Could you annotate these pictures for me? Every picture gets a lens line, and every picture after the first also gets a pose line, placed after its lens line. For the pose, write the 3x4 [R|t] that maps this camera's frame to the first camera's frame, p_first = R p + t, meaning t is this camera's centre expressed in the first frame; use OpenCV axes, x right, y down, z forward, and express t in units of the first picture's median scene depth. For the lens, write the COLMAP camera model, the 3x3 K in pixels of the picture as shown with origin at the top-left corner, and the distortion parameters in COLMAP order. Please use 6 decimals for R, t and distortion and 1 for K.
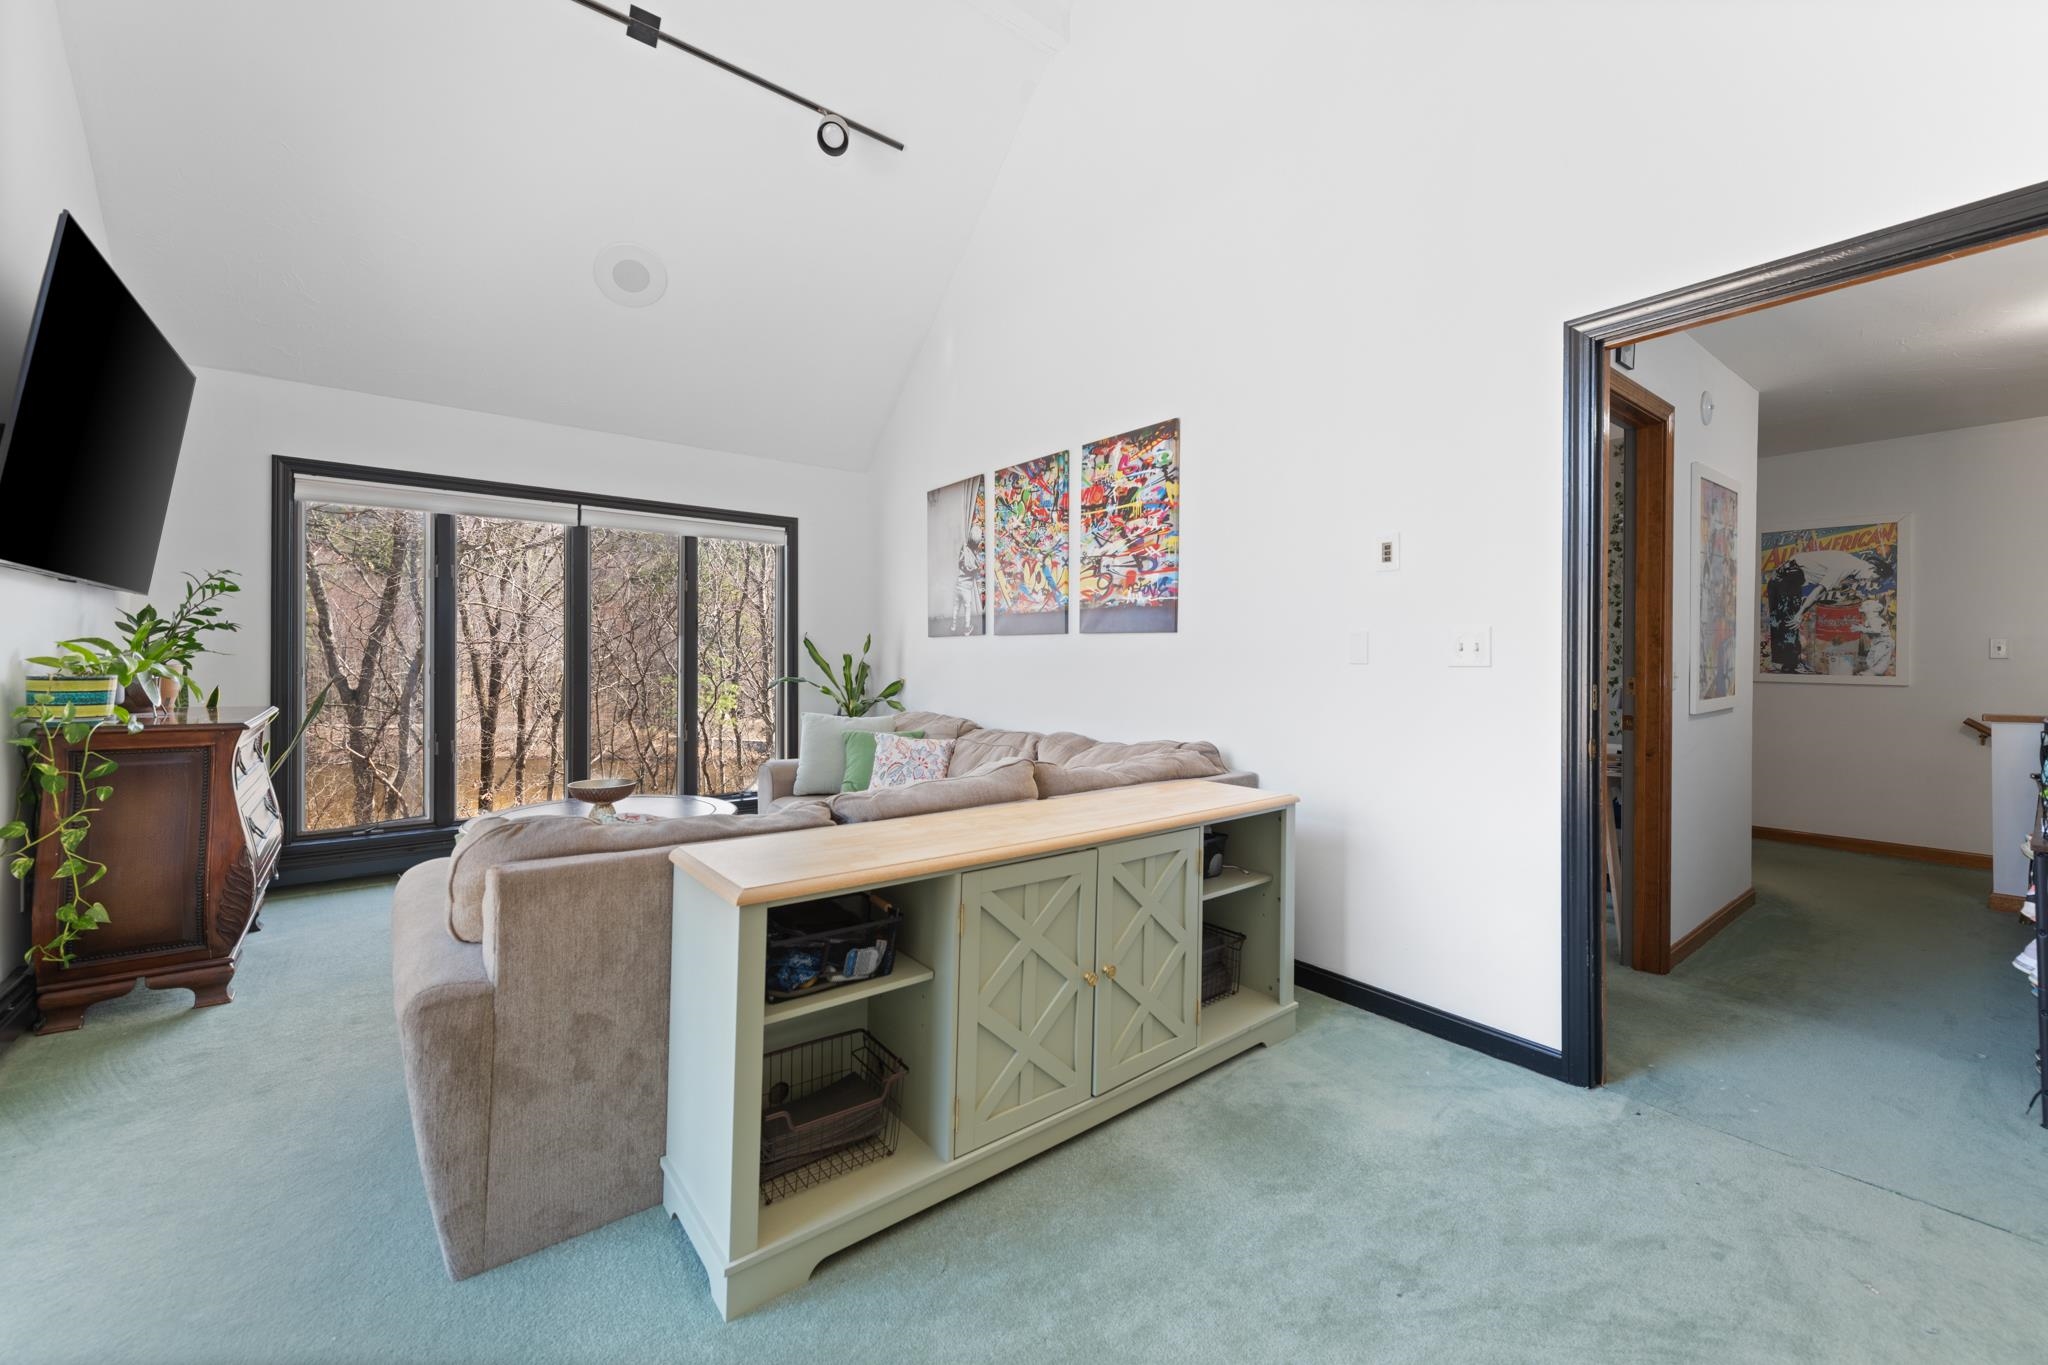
lens RADIAL K [[804.9, 0, 1021.9], [0, 804.9, 649.2], [0, 0, 1]] dist [0.000007, -0.000287]
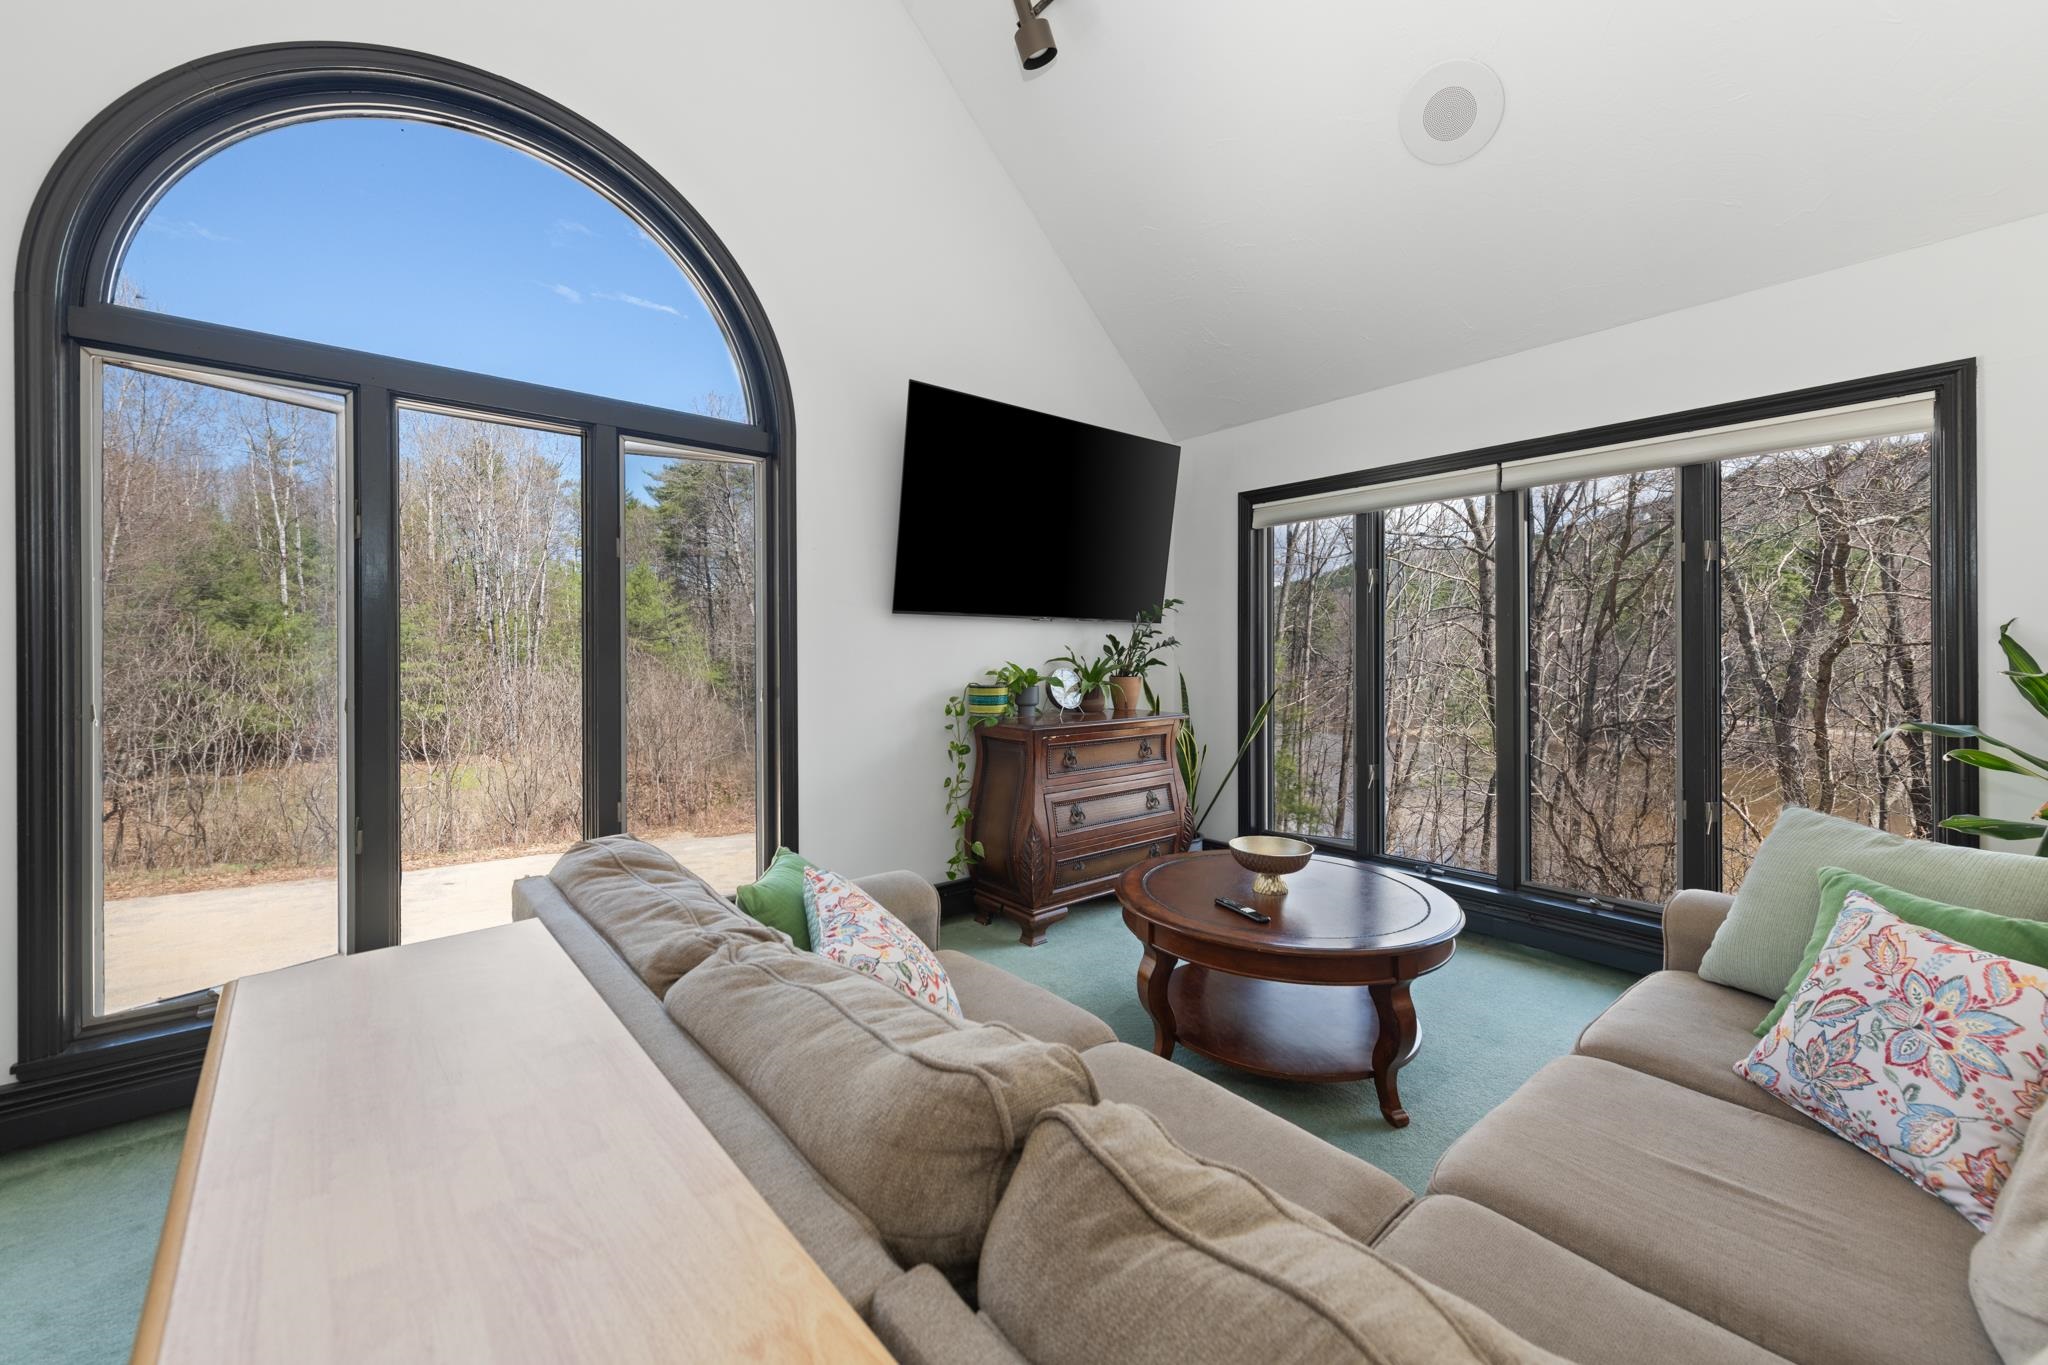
lens RADIAL K [[796.6, 0, 1022.3], [0, 796.6, 662.4], [0, 0, 1]] dist [0.003242, -0.000213]
pose [[0.026040, 0.003052, -0.999656, 0.155600], [0.009132, 0.999953, 0.003291, -0.005692], [0.999619, -0.009215, 0.026011, 0.534083]]
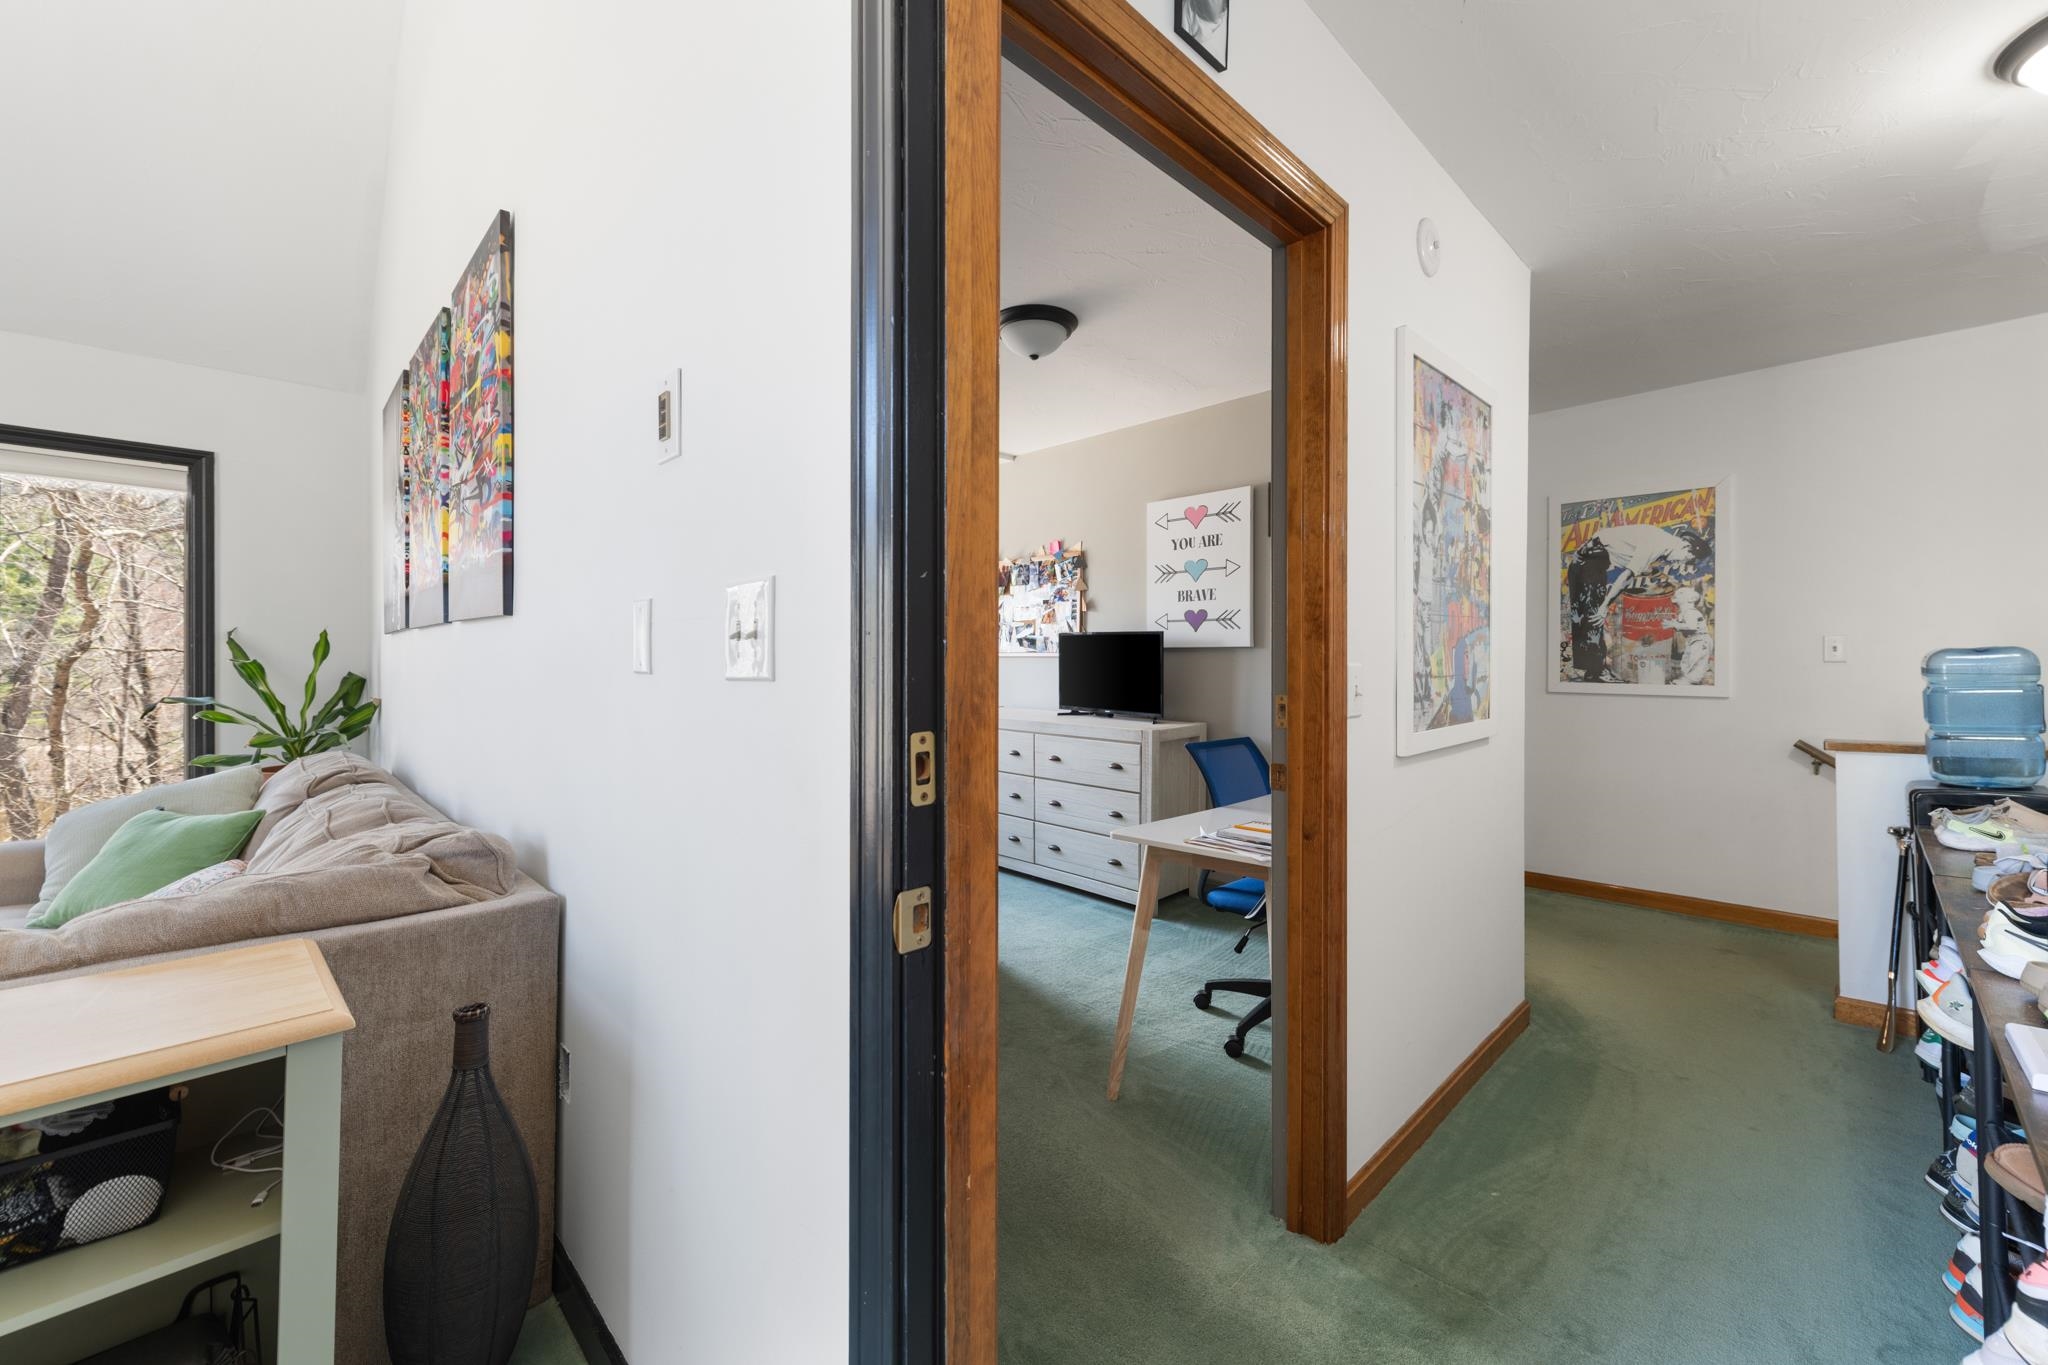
lens RADIAL K [[804.5, 0, 1032.7], [0, 804.5, 654.8], [0, 0, 1]] dist [0.008194, -0.000256]
pose [[0.992362, -0.001822, 0.123349, 0.333054], [0.002392, 0.999987, -0.004477, 0.006094], [-0.123340, 0.004738, 0.992353, 0.302557]]
